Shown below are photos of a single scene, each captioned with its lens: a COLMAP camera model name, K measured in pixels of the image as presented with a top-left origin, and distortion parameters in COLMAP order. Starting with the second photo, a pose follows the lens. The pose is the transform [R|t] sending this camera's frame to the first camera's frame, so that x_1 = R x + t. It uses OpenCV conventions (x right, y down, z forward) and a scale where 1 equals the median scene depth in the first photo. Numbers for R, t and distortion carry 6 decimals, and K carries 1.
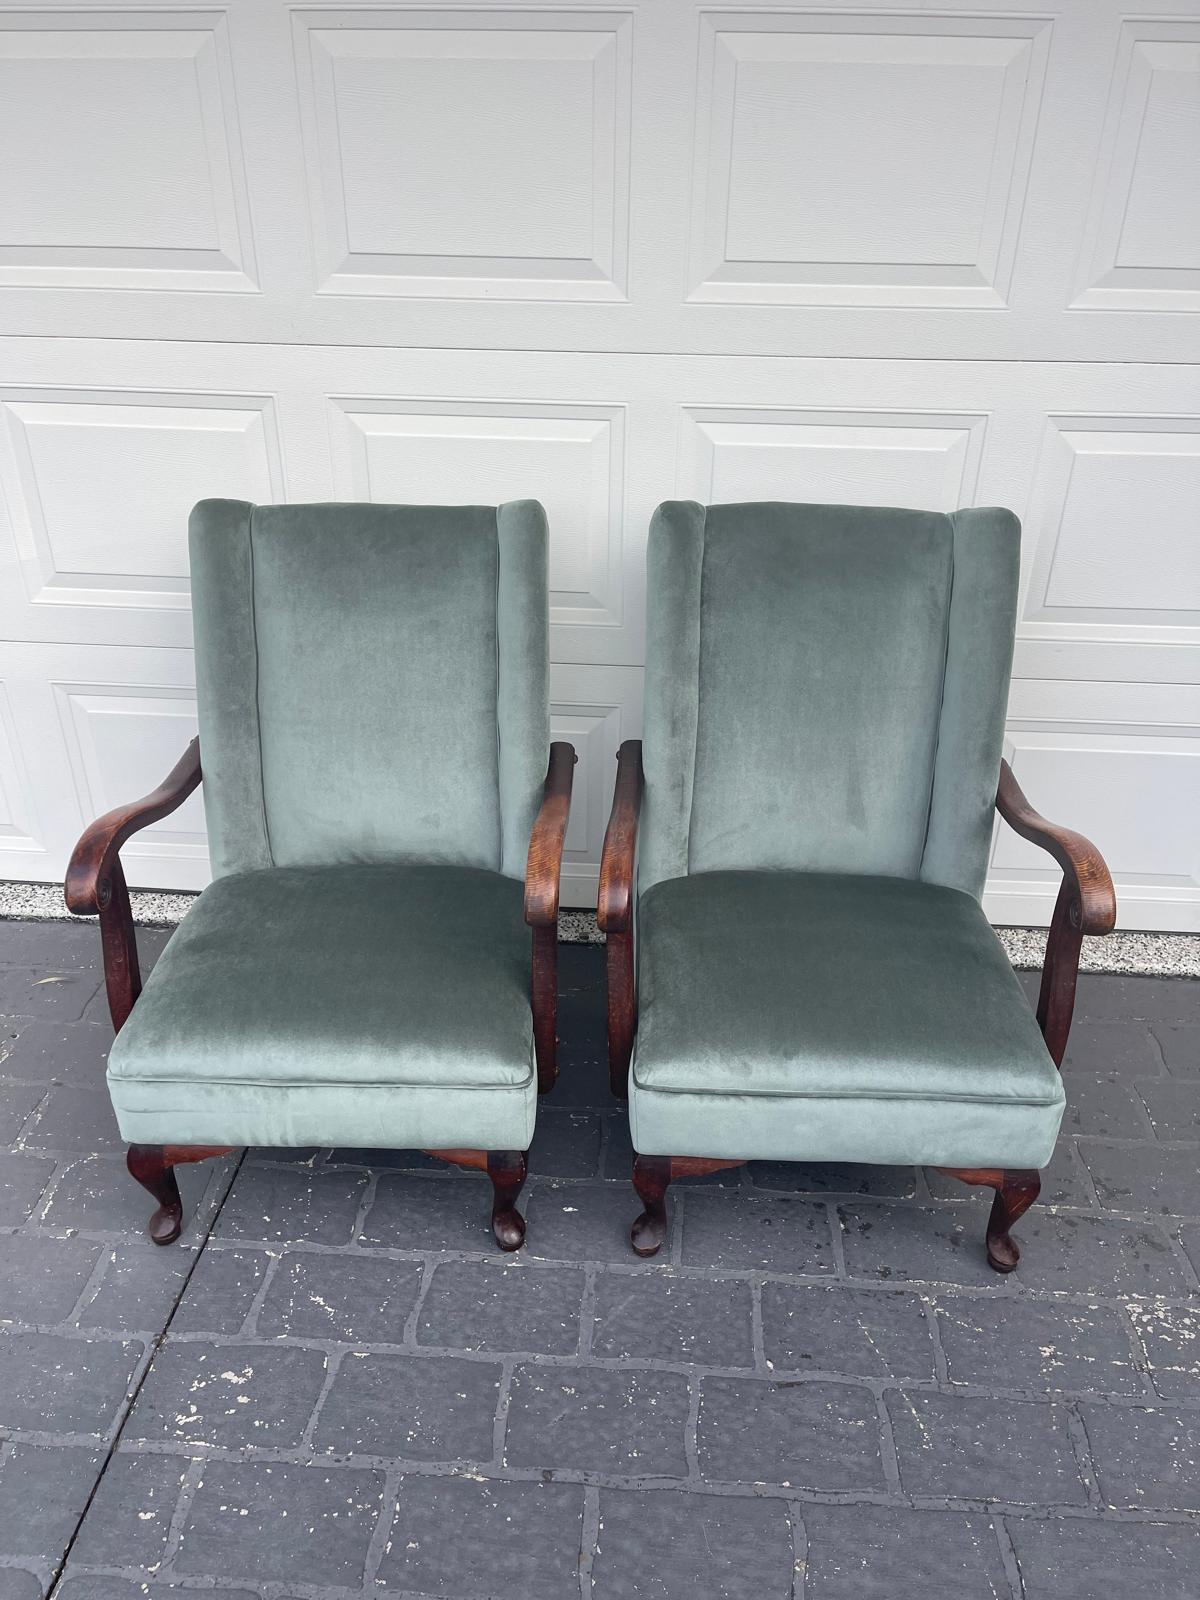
lens RADIAL K [[1242.5, 0, 595.8], [0, 1242.5, 798.8], [0, 0, 1]] dist [0.060345, -0.094246]
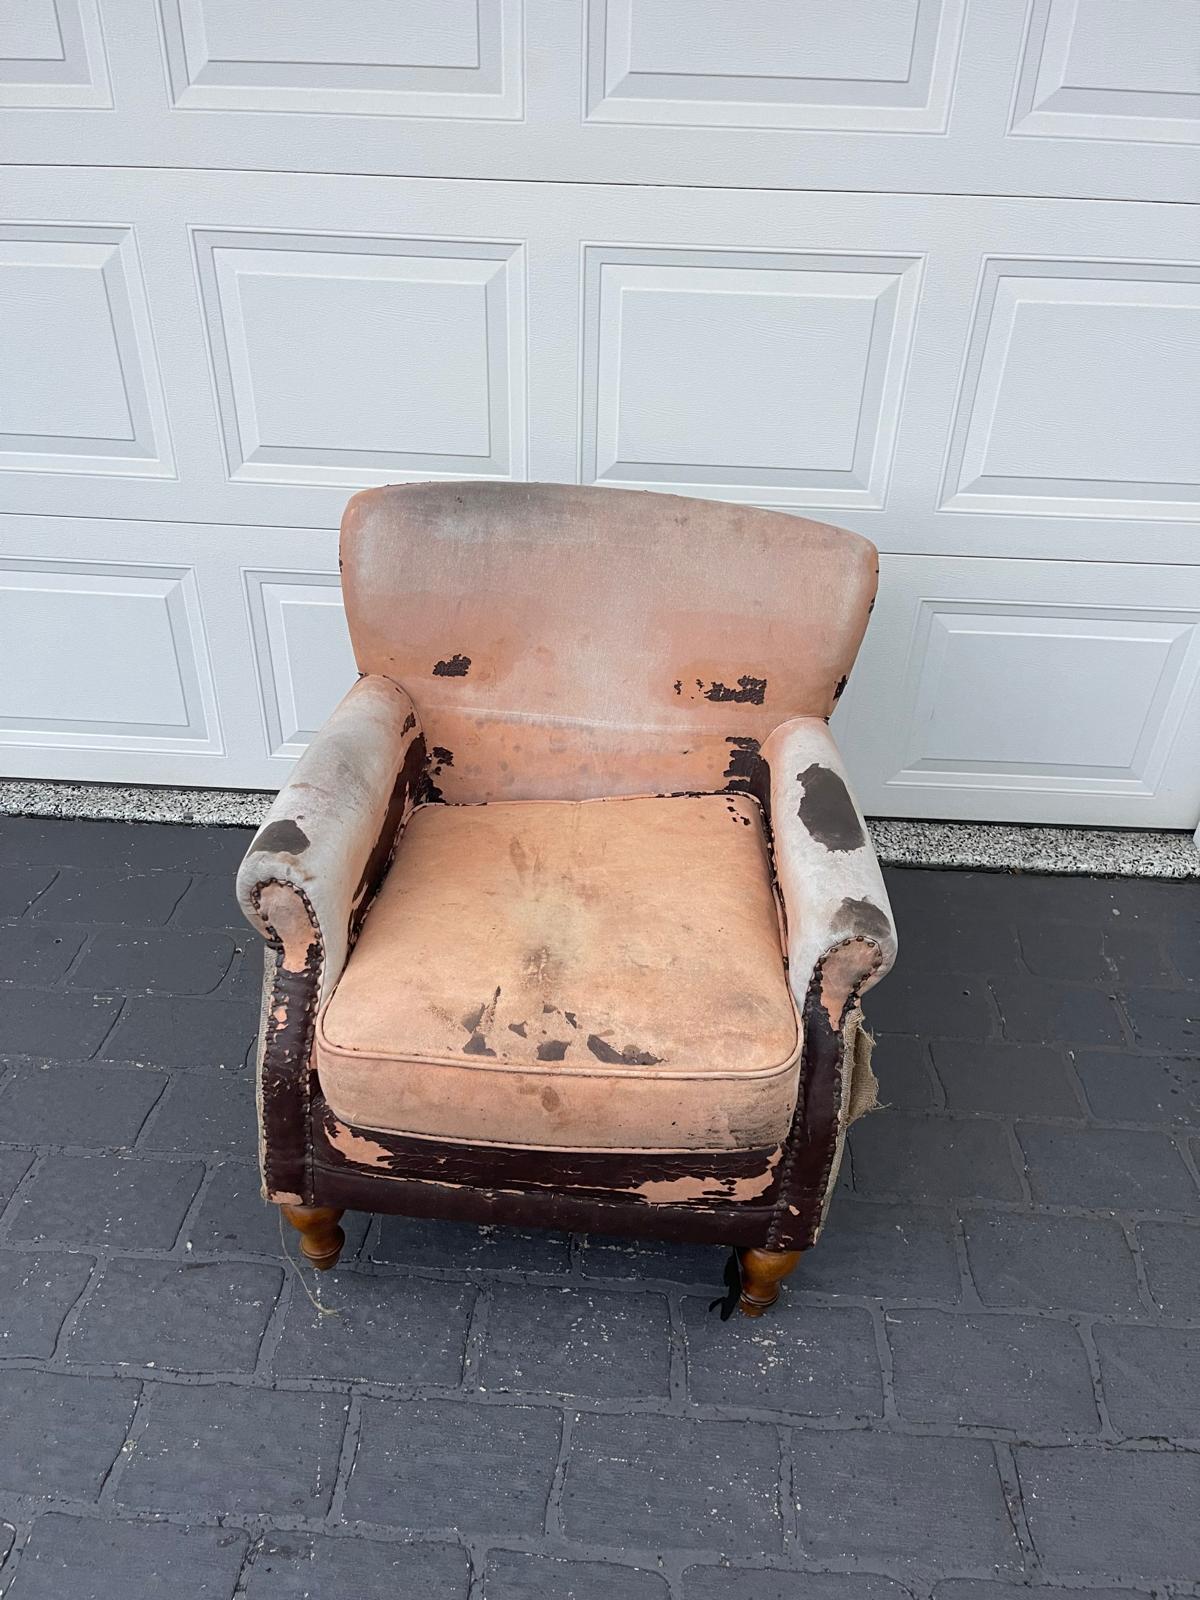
lens RADIAL K [[1242.5, 0, 604.6], [0, 1242.5, 804.8], [0, 0, 1]] dist [0.060345, -0.094246]
pose [[0.999826, 0.005326, 0.017898, 0.442663], [-0.006726, 0.996844, 0.079095, 0.036653], [-0.017420, -0.079202, 0.996706, 0.064345]]
